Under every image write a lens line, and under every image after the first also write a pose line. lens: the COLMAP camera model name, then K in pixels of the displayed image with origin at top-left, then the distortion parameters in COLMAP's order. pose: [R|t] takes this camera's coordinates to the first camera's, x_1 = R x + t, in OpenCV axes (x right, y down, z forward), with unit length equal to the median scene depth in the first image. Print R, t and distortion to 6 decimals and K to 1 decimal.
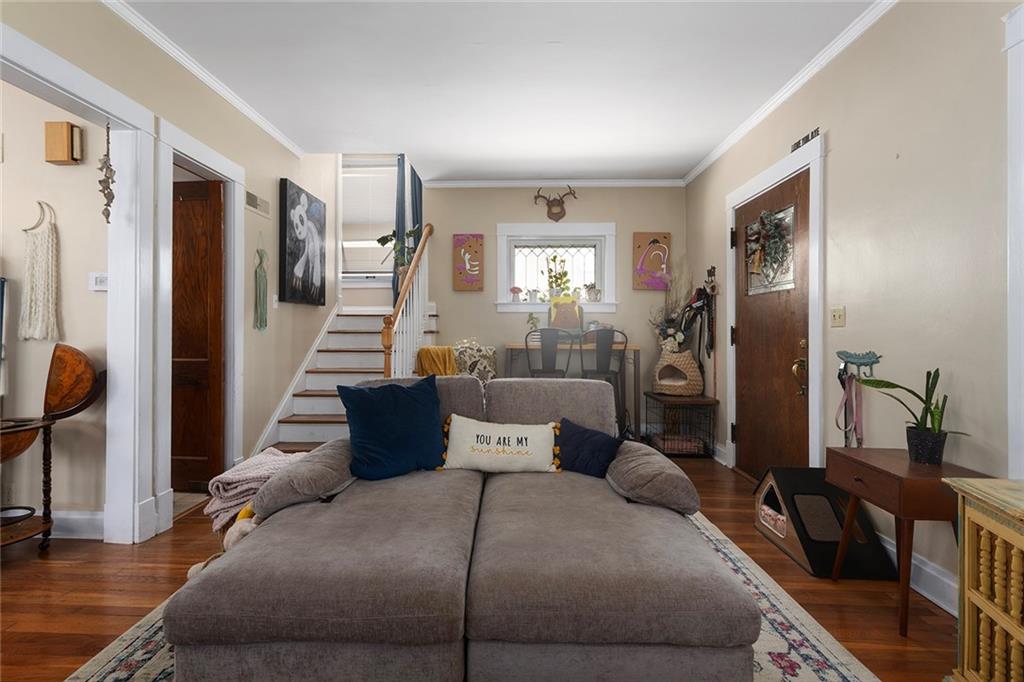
lens RADIAL K [[494.2, 0, 497.8], [0, 494.2, 327.0], [0, 0, 1]] dist [0.000085, 0.003378]
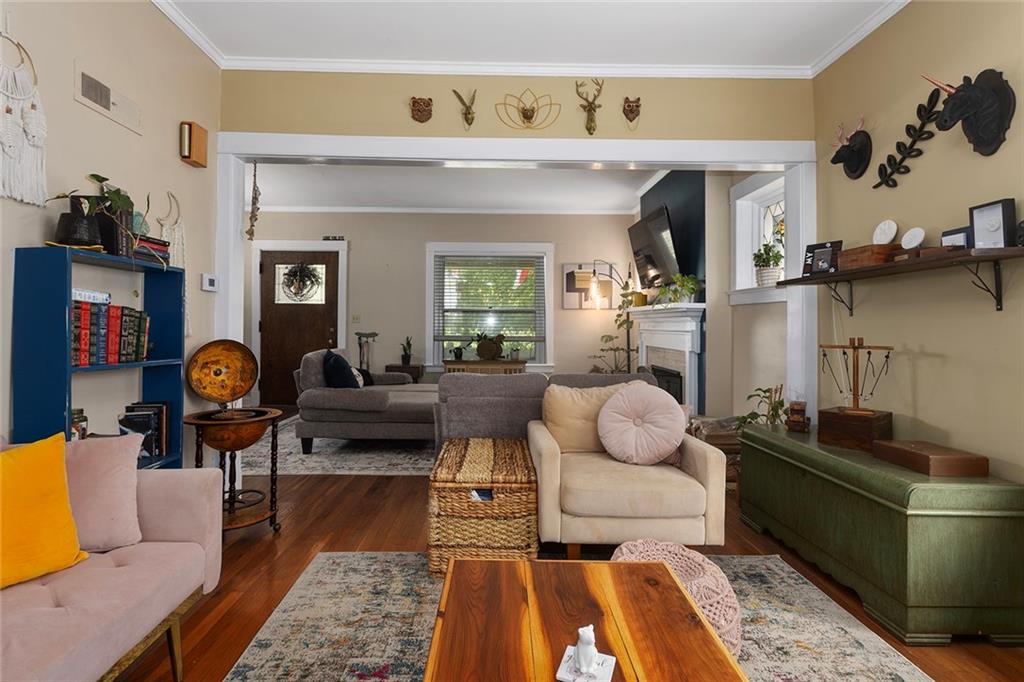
lens RADIAL K [[494.2, 0, 500.7], [0, 494.2, 316.9], [0, 0, 1]] dist [0.000085, 0.003378]
pose [[-0.043029, 0.008575, 0.999037, -1.878906], [-0.015002, 0.999845, -0.009228, -0.016651], [-0.998961, -0.015385, -0.042894, 0.404573]]
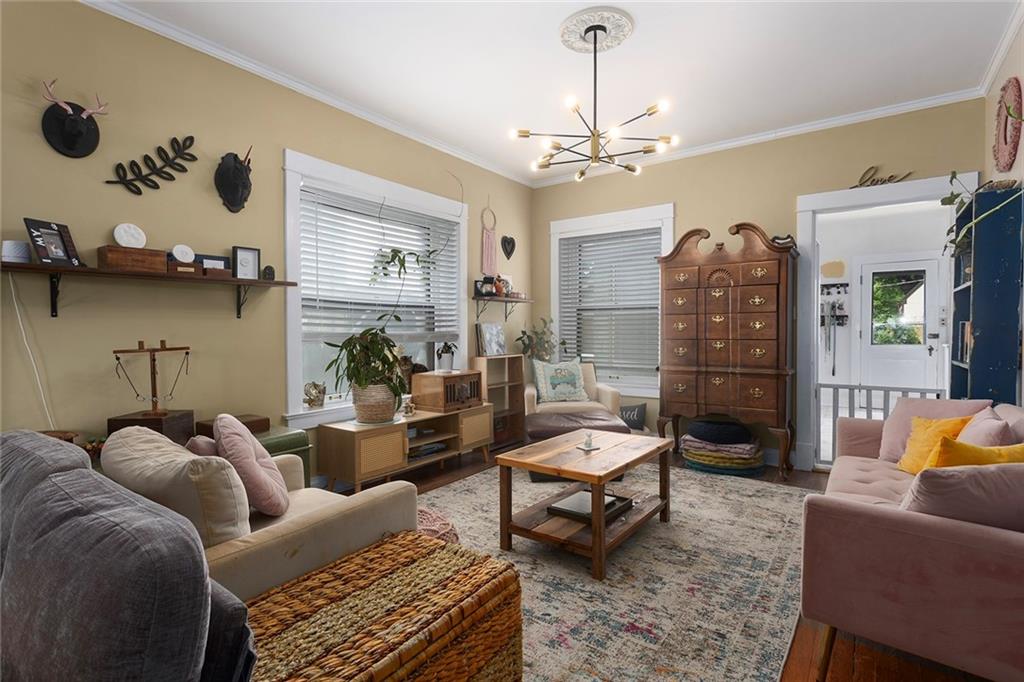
lens RADIAL K [[494.2, 0, 510.3], [0, 494.2, 340.9], [0, 0, 1]] dist [0.000085, 0.003378]
pose [[-0.562355, 0.016193, -0.826737, -0.640603], [0.008012, 0.999868, 0.014134, -0.003719], [0.826857, 0.001325, -0.562411, 0.756144]]
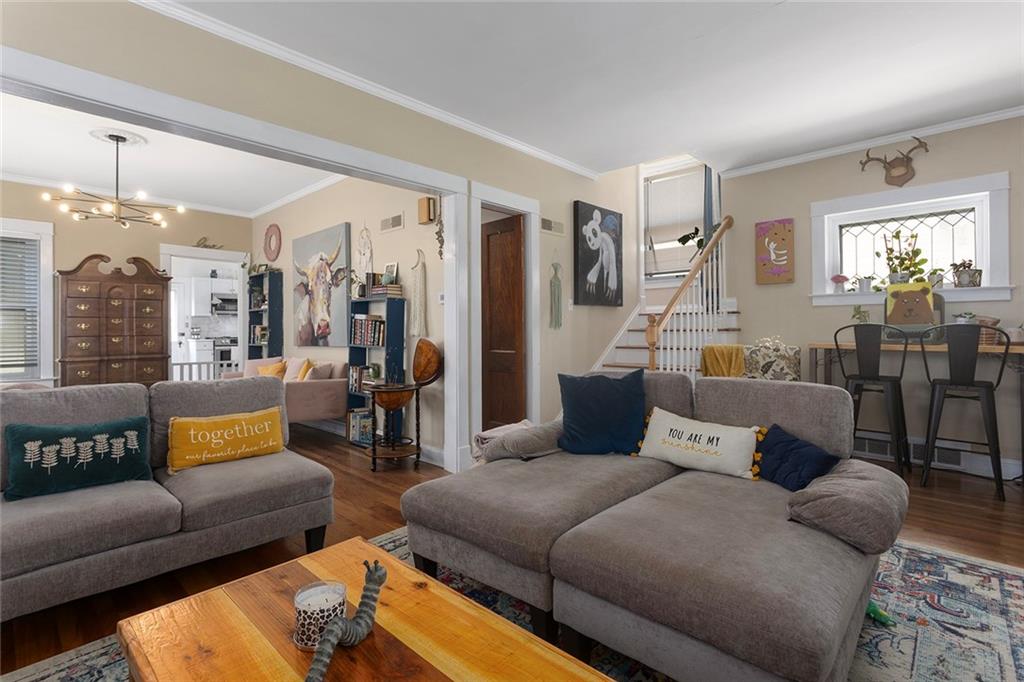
lens RADIAL K [[494.2, 0, 500.0], [0, 494.2, 328.5], [0, 0, 1]] dist [0.000085, 0.003378]
pose [[0.740715, -0.007839, -0.671773, 0.341440], [0.011933, 0.999928, 0.001489, 0.002480], [0.671713, -0.009119, 0.740755, -0.003499]]
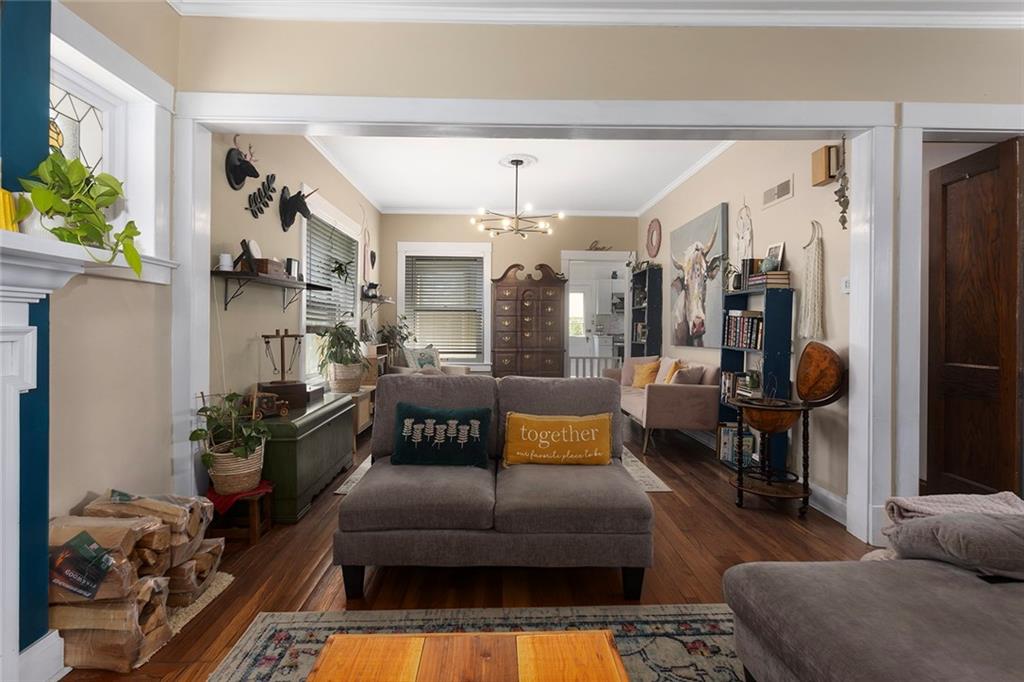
lens RADIAL K [[494.2, 0, 503.0], [0, 494.2, 329.2], [0, 0, 1]] dist [0.000085, 0.003378]
pose [[0.047327, 0.001446, -0.998878, 0.220791], [0.001503, 0.999998, 0.001518, 0.001486], [0.998878, -0.001573, 0.047325, 0.208760]]
